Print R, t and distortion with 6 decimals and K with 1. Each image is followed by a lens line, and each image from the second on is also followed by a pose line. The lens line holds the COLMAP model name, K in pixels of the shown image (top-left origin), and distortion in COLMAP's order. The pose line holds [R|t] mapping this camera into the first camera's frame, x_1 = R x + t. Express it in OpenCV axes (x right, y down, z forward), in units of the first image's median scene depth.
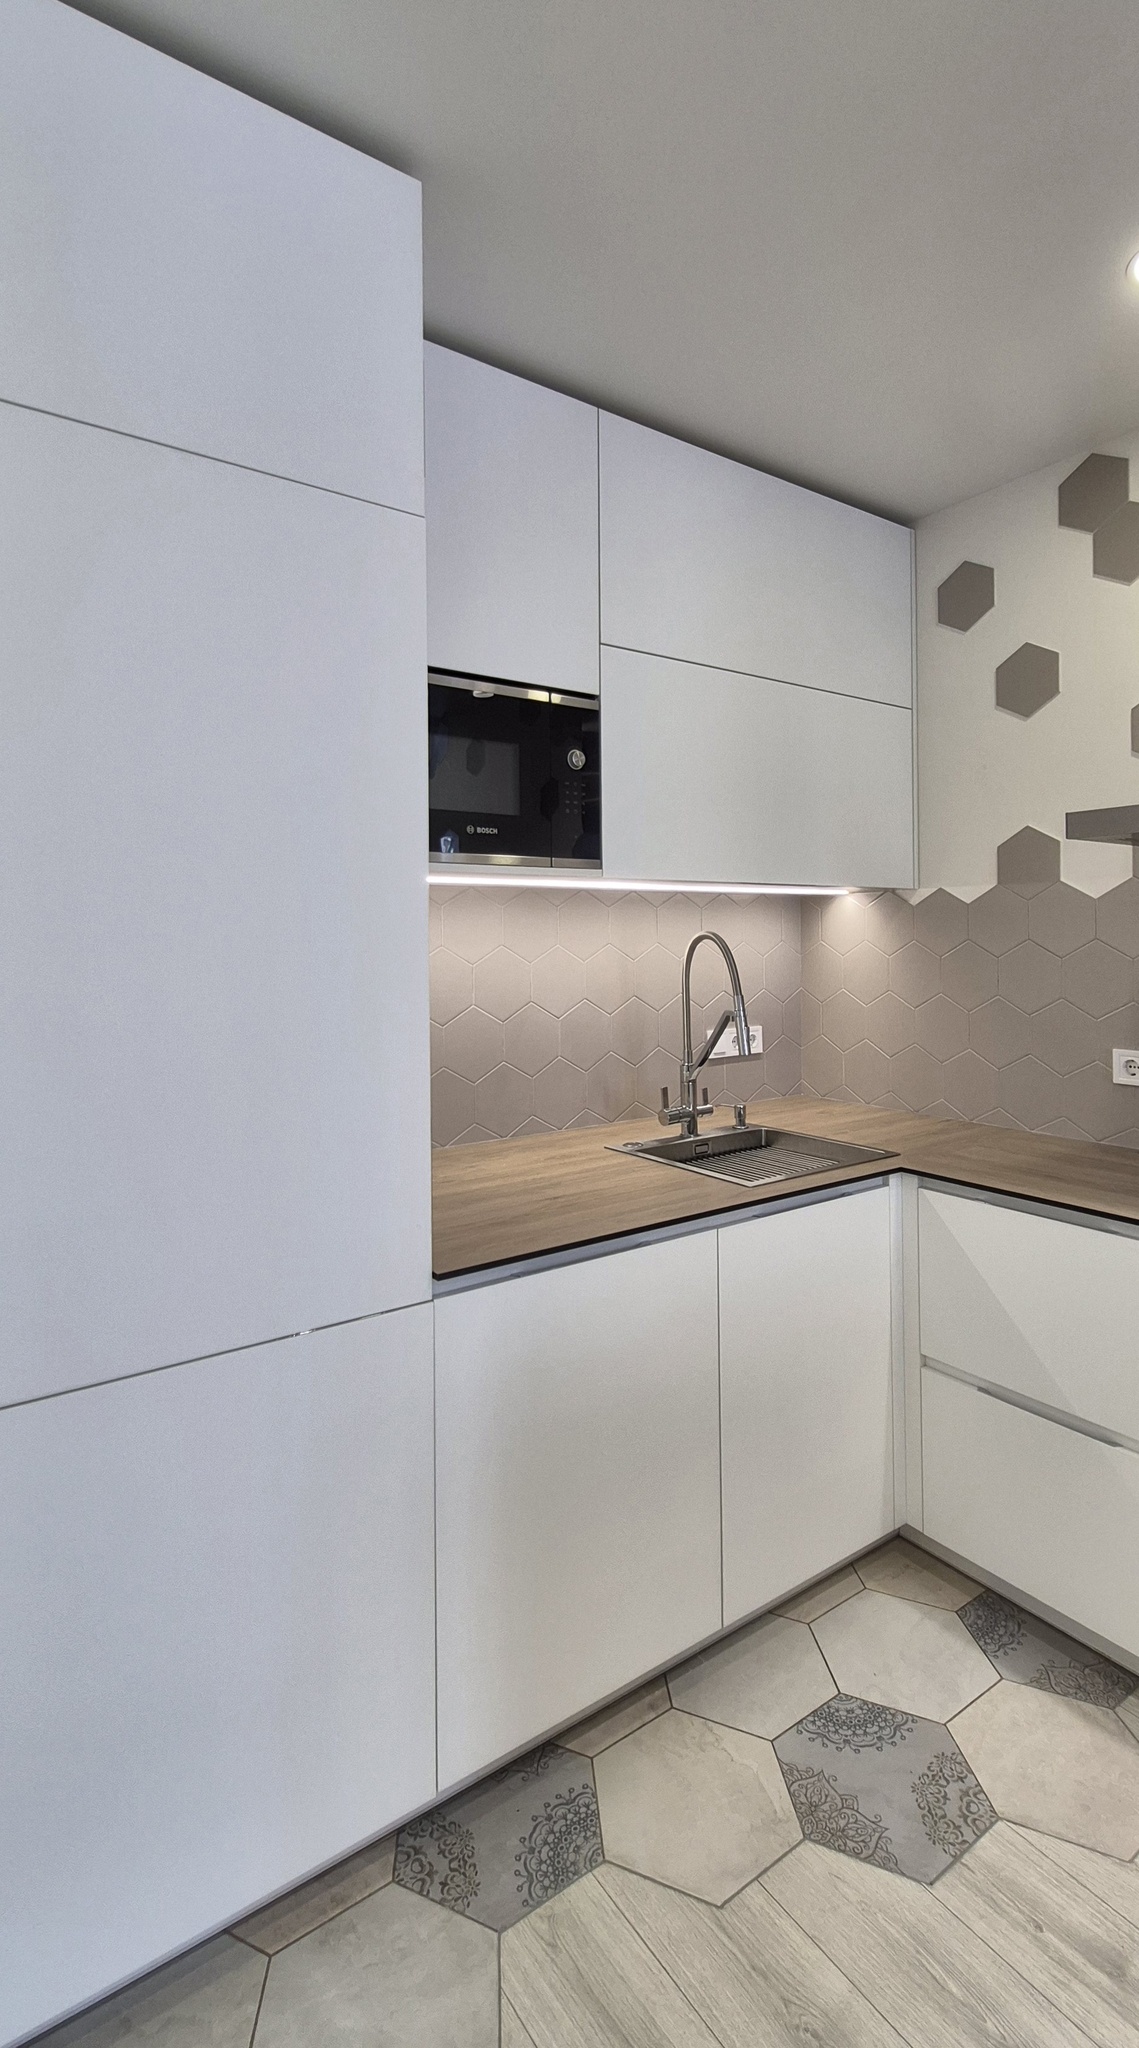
lens RADIAL K [[967.8, 0, 587.4], [0, 967.8, 937.8], [0, 0, 1]] dist [0.005553, -0.001543]
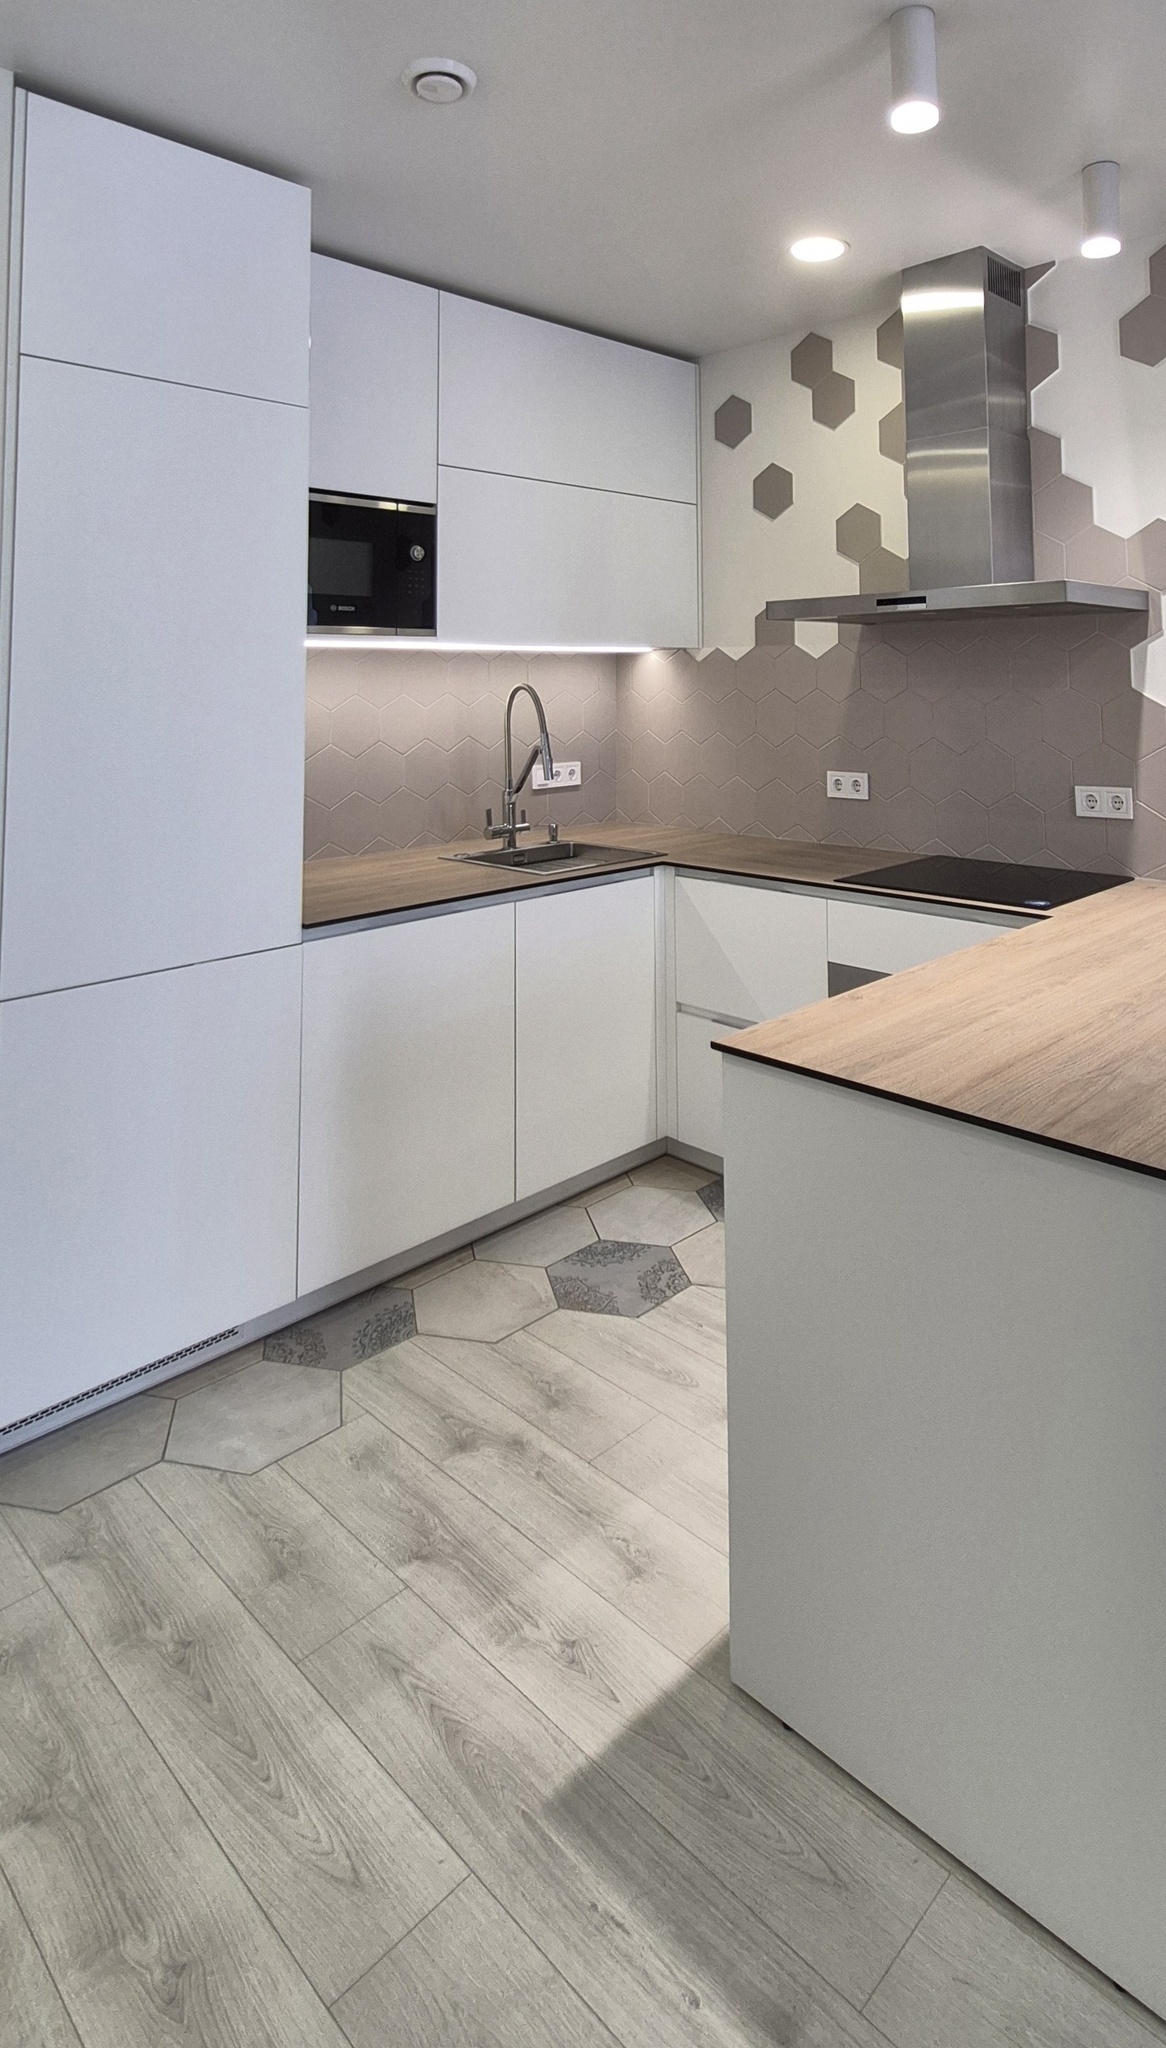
lens RADIAL K [[1127.2, 0, 685.5], [0, 1127.2, 604.9], [0, 0, 1]] dist [0.003796, -0.000537]
pose [[0.980284, 0.013219, 0.197151, 0.044011], [0.000209, 0.997690, -0.067937, -0.009813], [-0.197593, 0.066639, 0.978016, -0.552809]]
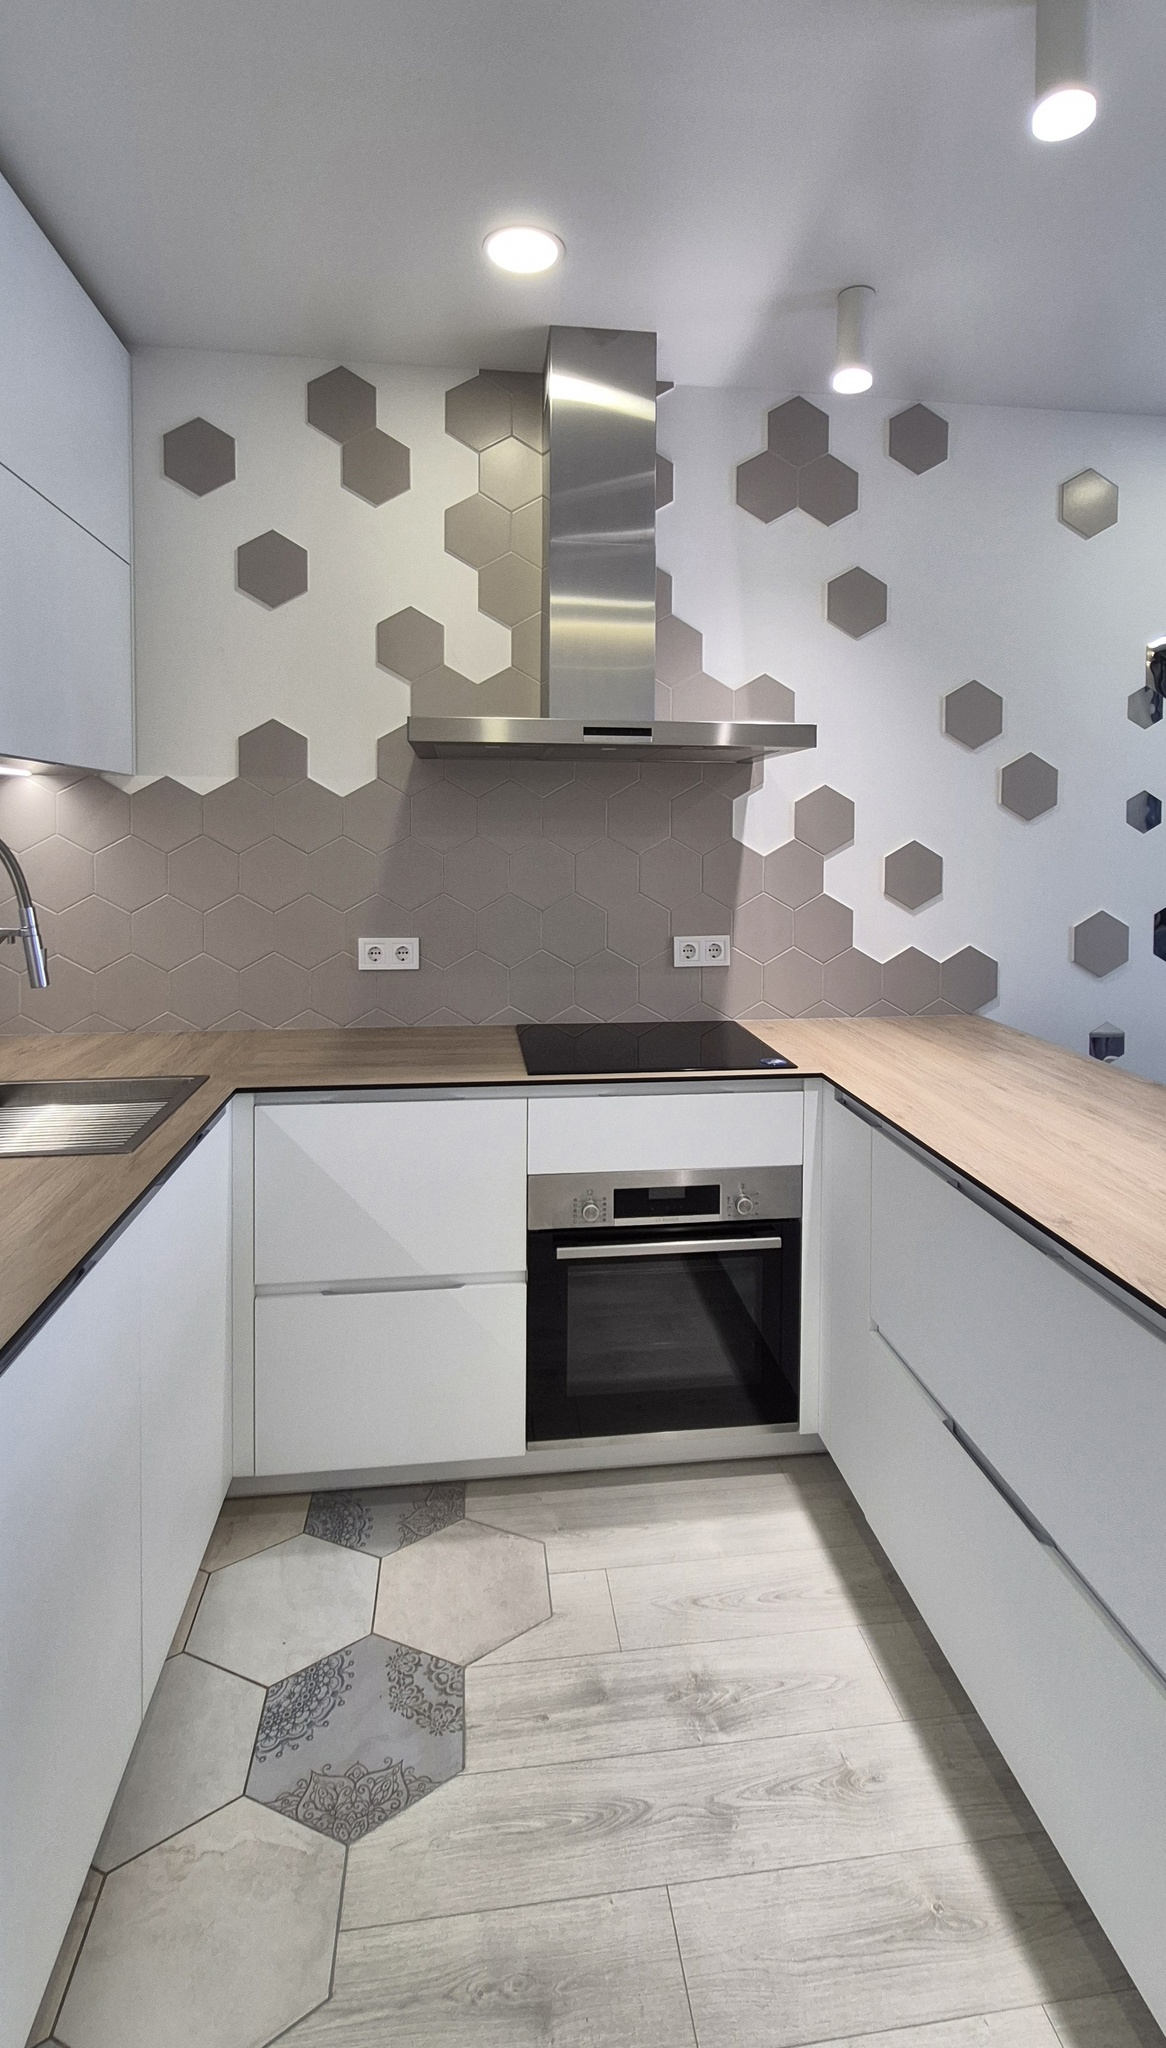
lens RADIAL K [[993.4, 0, 598.8], [0, 993.4, 859.8], [0, 0, 1]] dist [0.006454, -0.002182]
pose [[0.469298, -0.011665, 0.882963, -0.332863], [-0.012927, 0.999715, 0.020078, 0.002512], [-0.882945, -0.020836, 0.469013, 0.277202]]
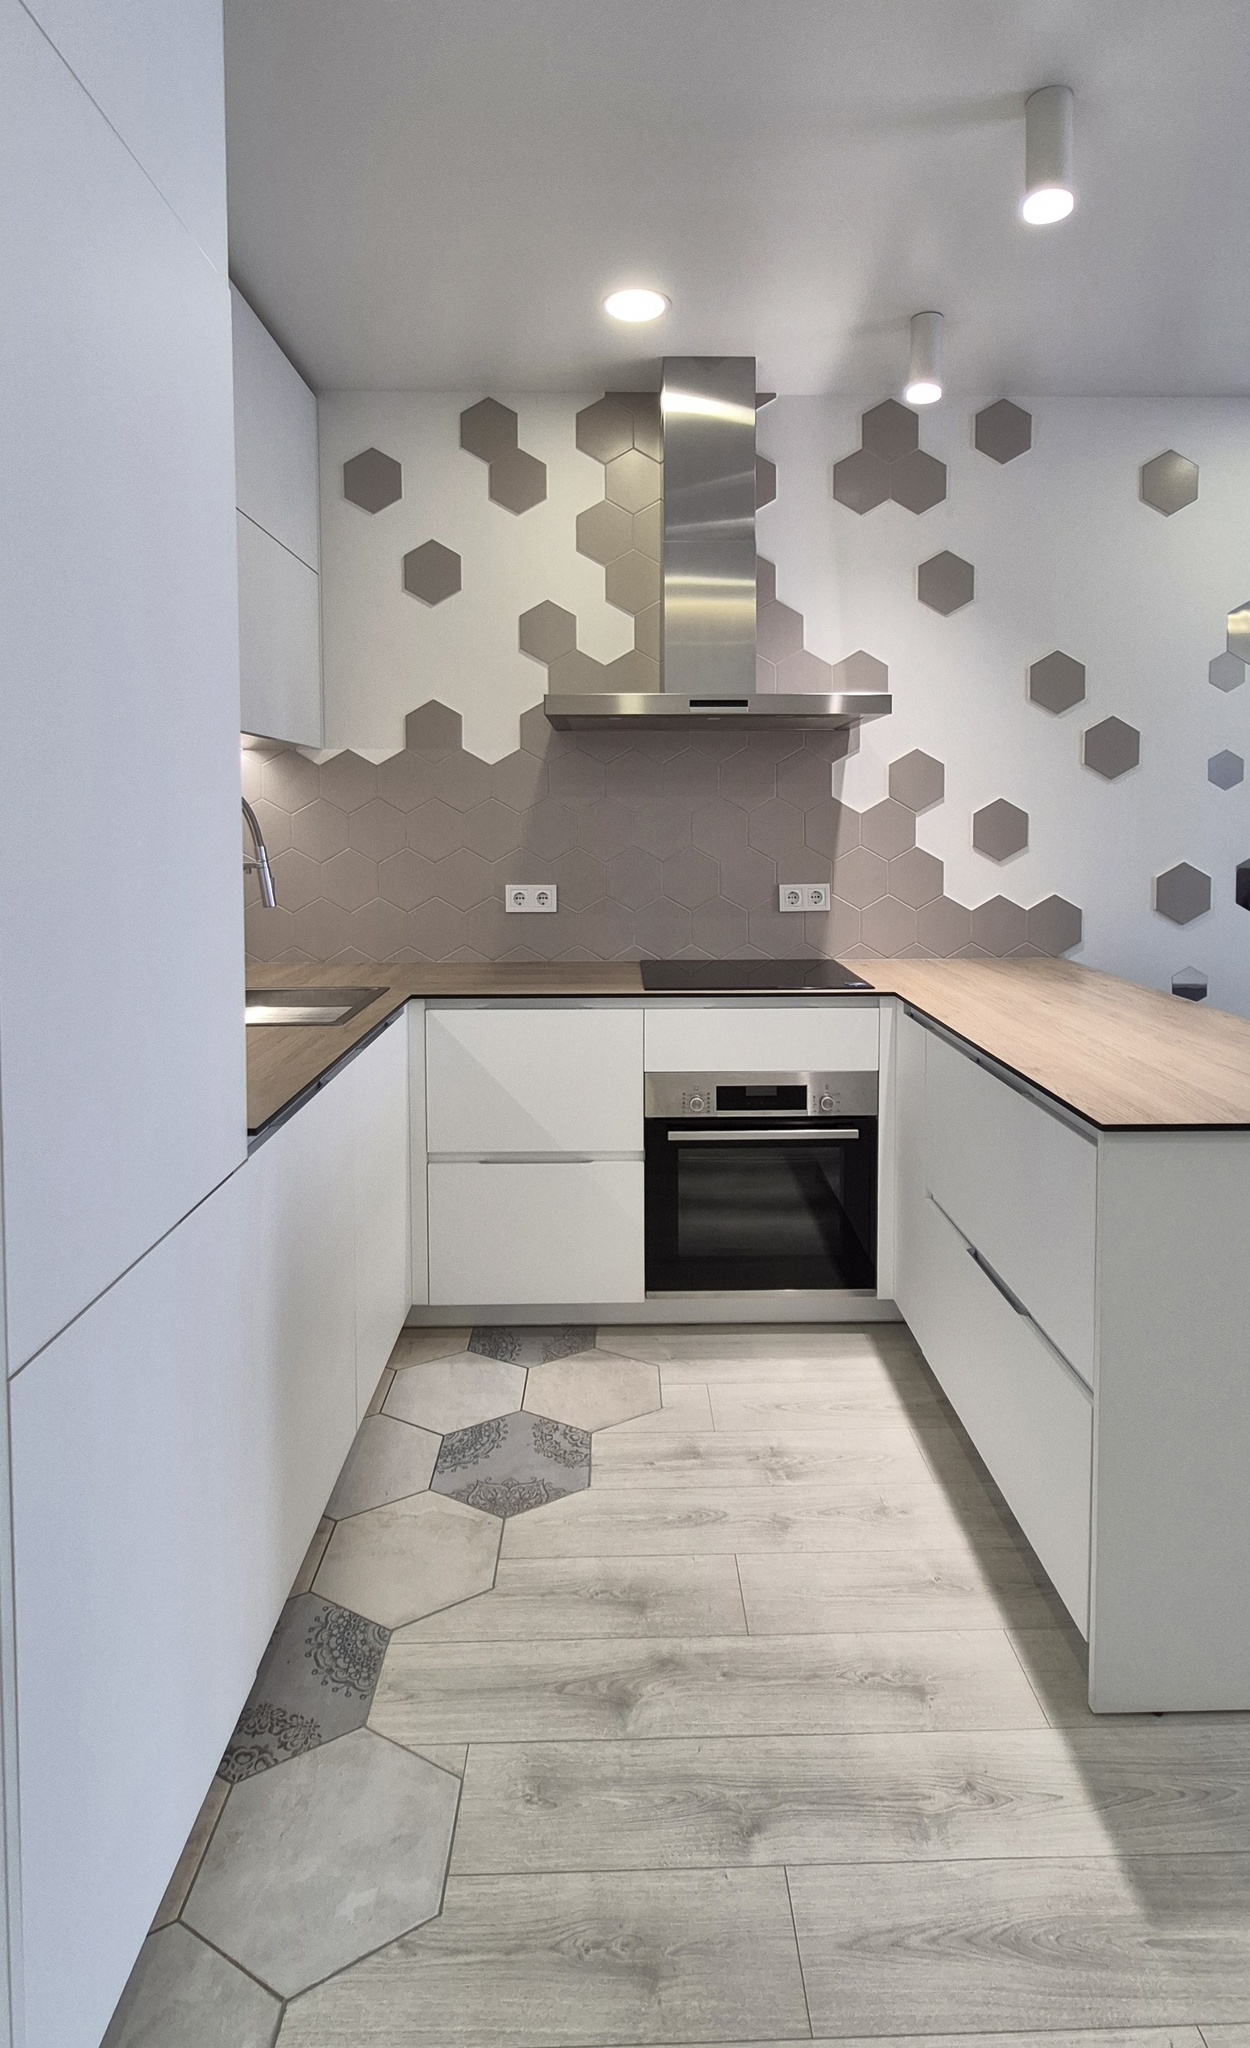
lens RADIAL K [[1060.1, 0, 639.7], [0, 1060.1, 861.6], [0, 0, 1]] dist [-0.001725, 0.000385]
pose [[0.563911, -0.026356, 0.825415, -0.543545], [-0.004580, 0.999375, 0.035040, 0.038538], [-0.825823, -0.023540, 0.563438, 0.091239]]
